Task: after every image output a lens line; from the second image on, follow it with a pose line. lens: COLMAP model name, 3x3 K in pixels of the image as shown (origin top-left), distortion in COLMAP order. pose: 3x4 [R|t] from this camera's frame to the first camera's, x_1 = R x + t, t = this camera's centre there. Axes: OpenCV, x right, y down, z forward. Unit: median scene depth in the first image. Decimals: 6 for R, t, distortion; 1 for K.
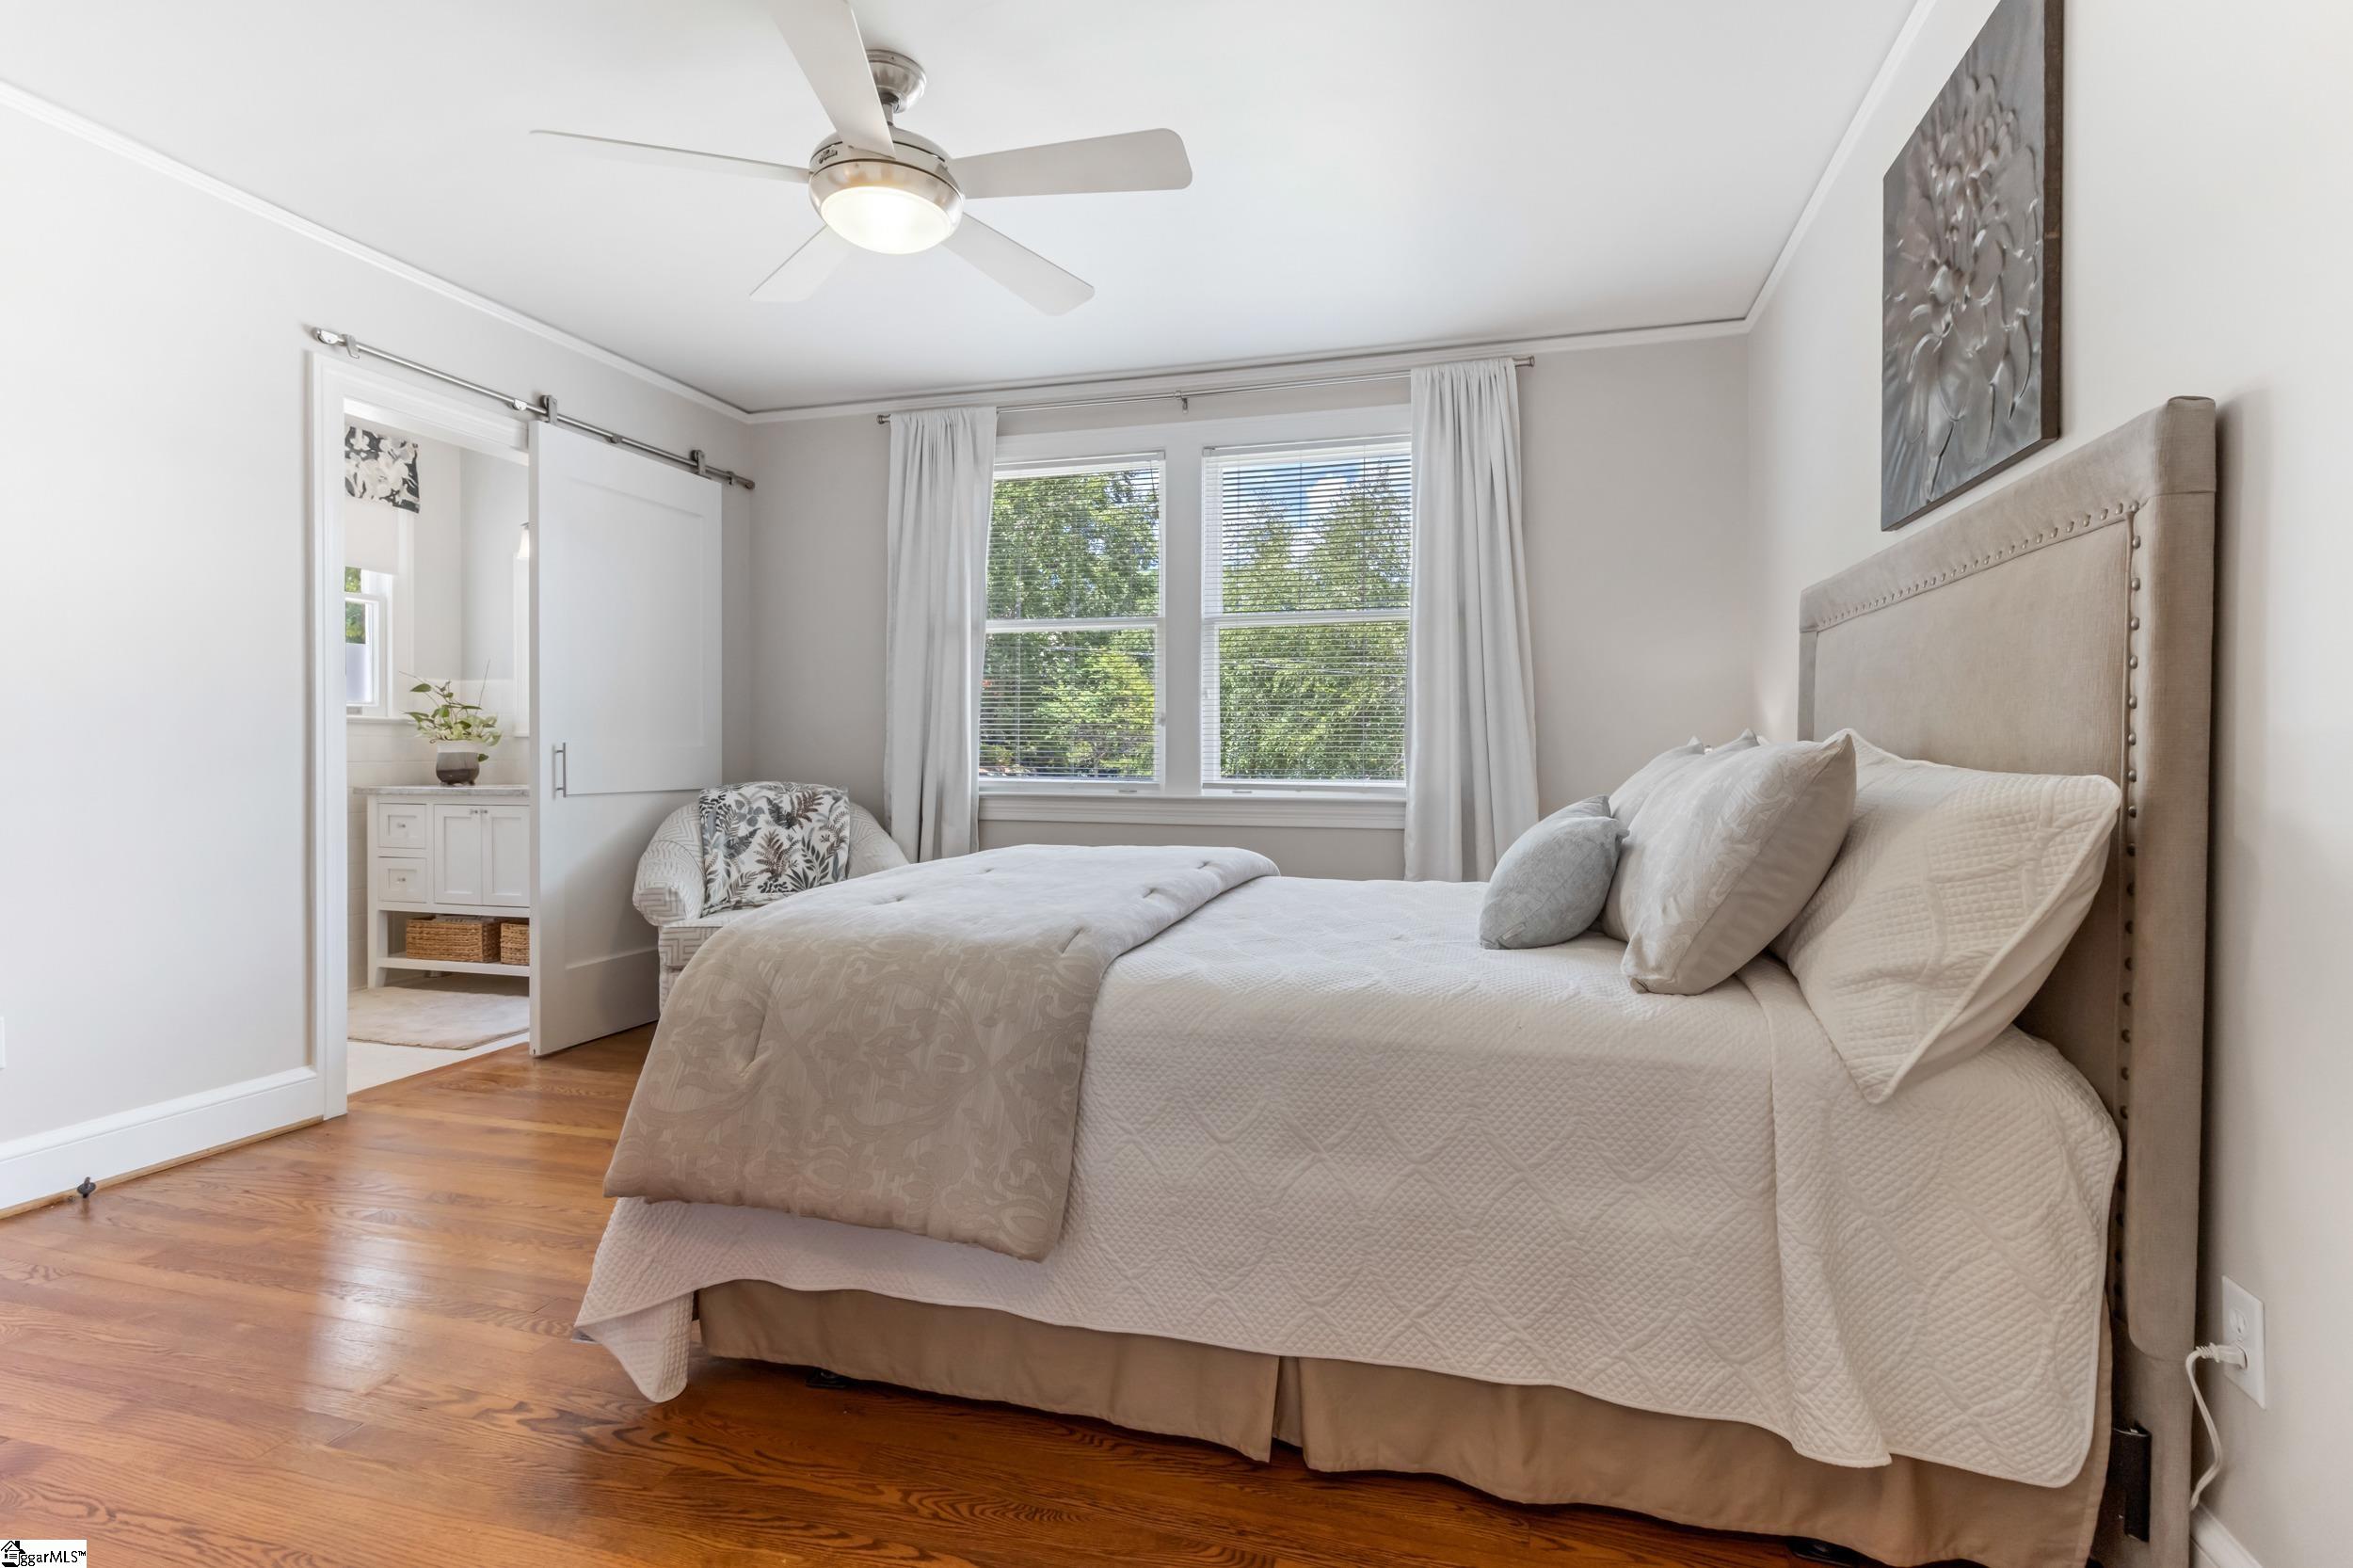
lens RADIAL K [[1115.0, 0, 1195.5], [0, 1115.0, 756.6], [0, 0, 1]] dist [0.001323, 0.000125]
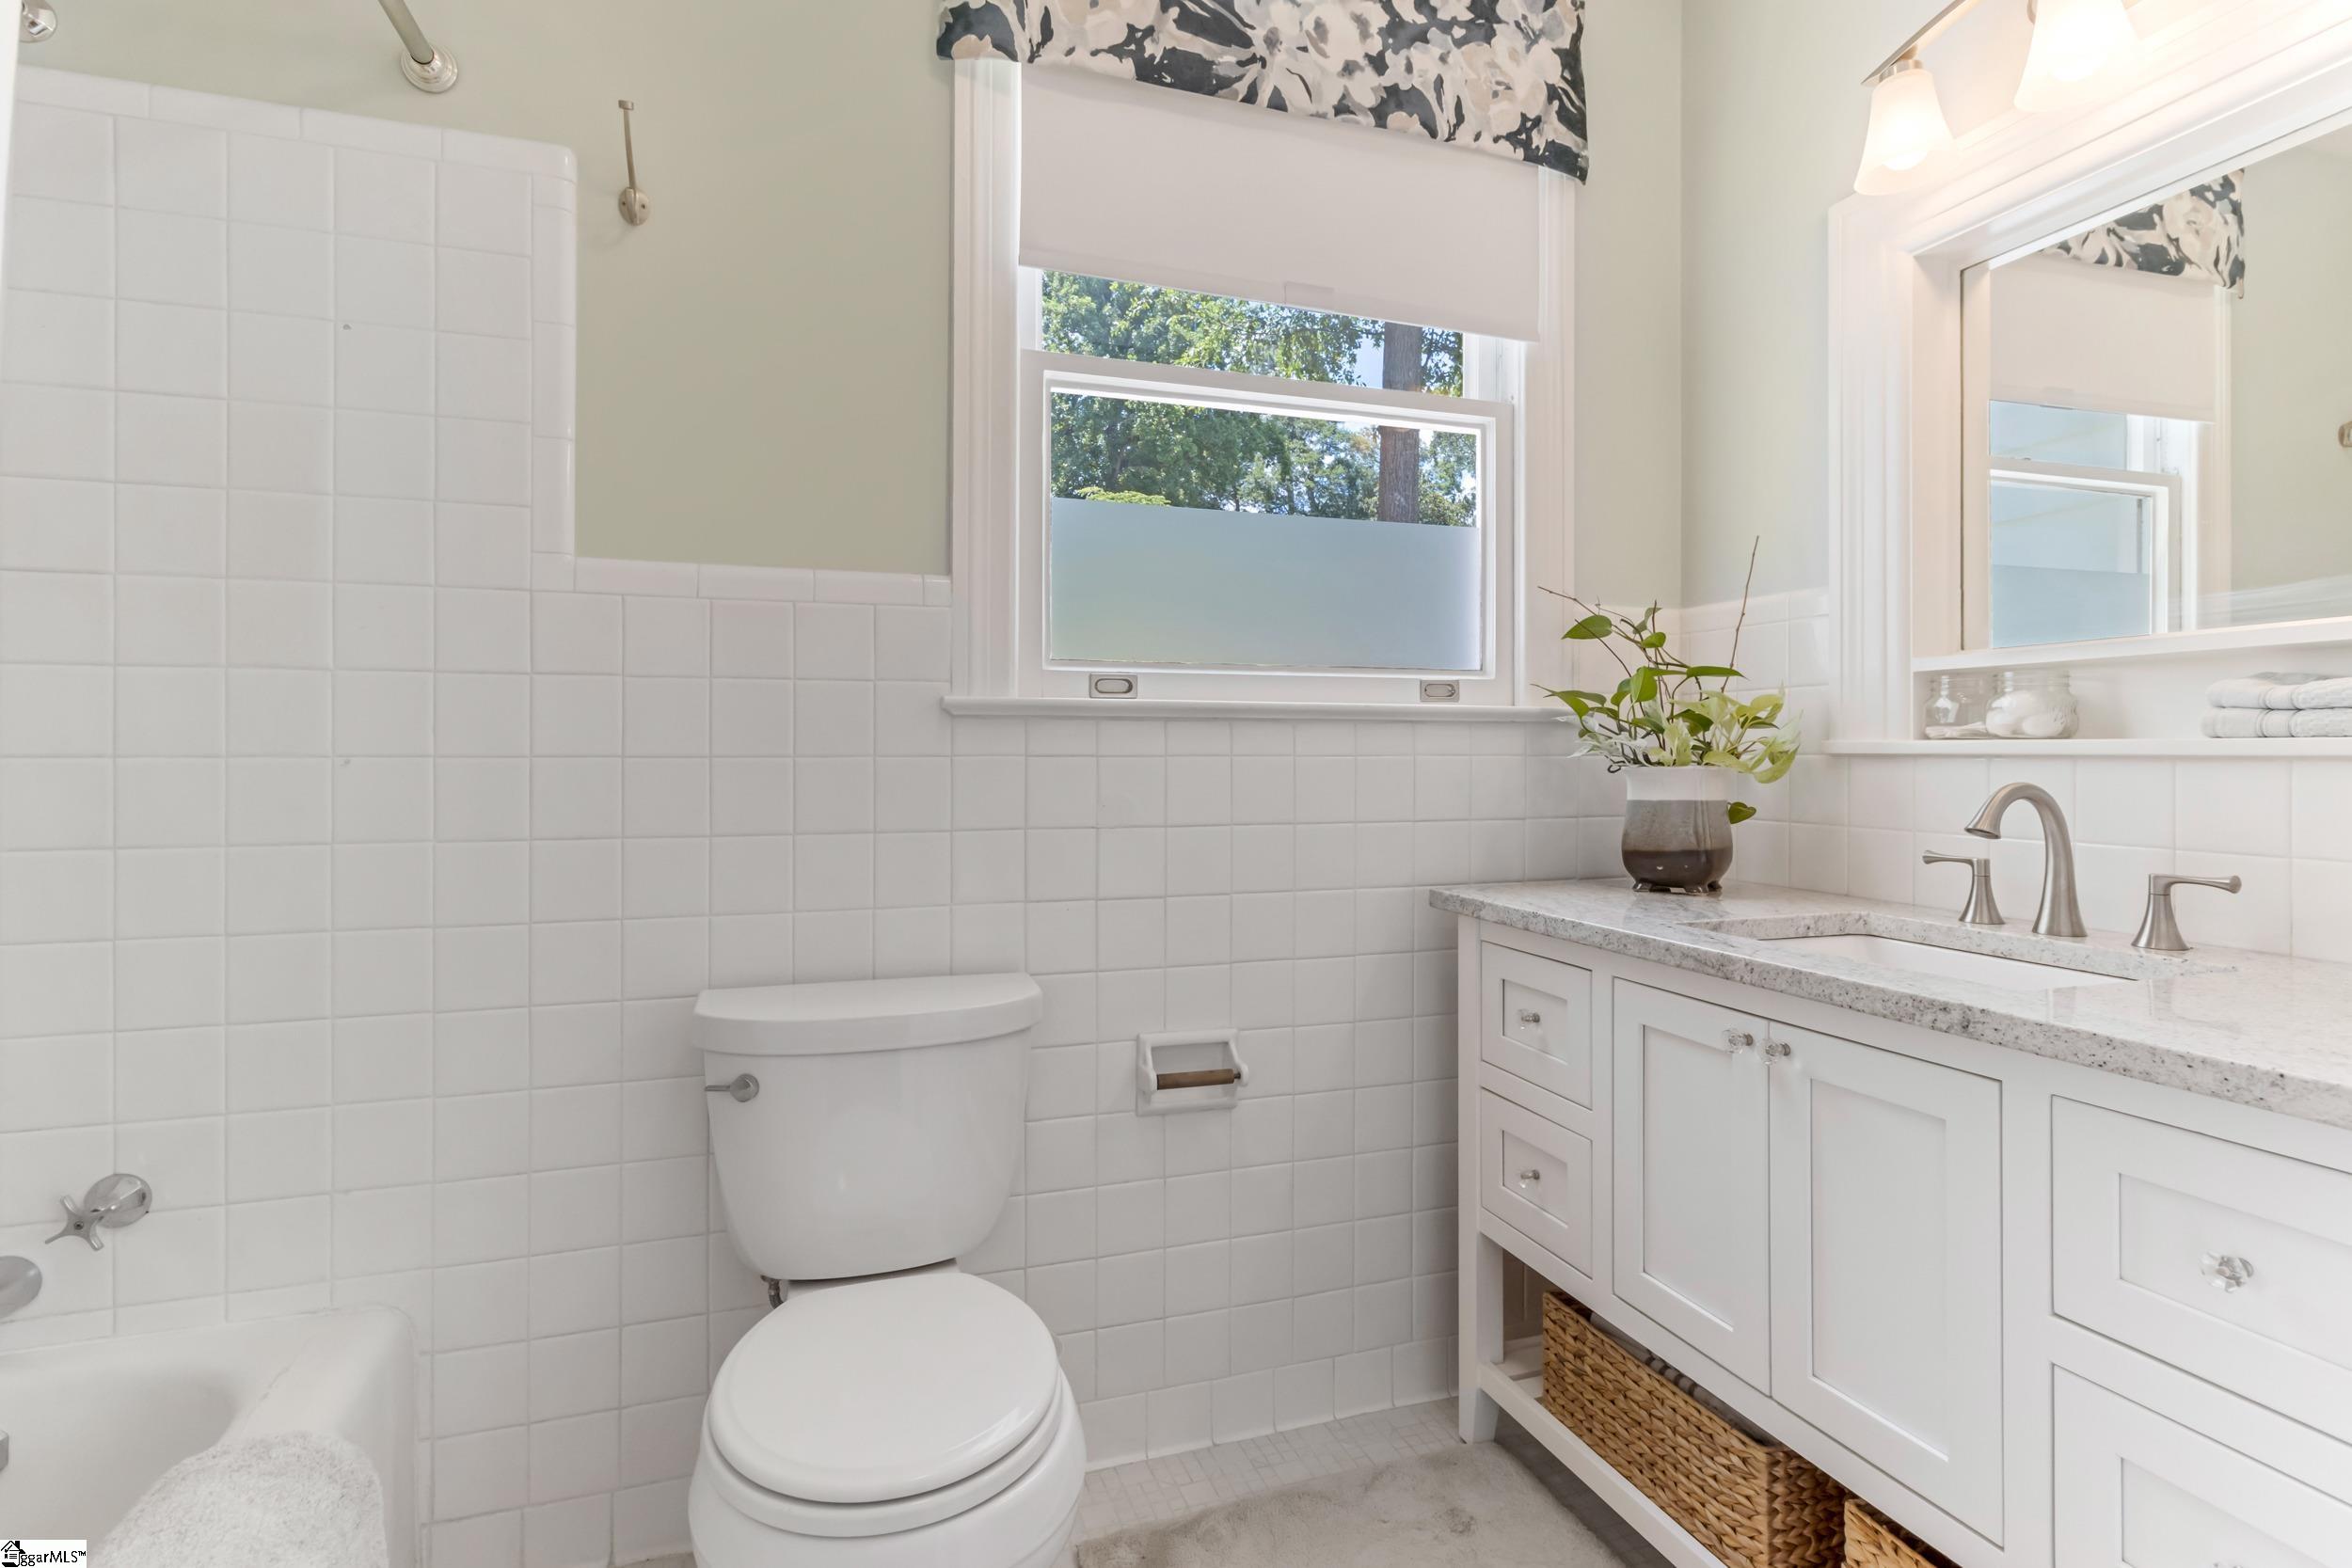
lens RADIAL K [[1114.4, 0, 1168.5], [0, 1114.4, 743.7], [0, 0, 1]] dist [0.001323, 0.000125]
pose [[0.549661, -0.002415, -0.835384, -0.457908], [-0.005919, 0.999959, -0.006785, -0.018265], [0.835367, 0.008674, 0.549625, 0.675684]]
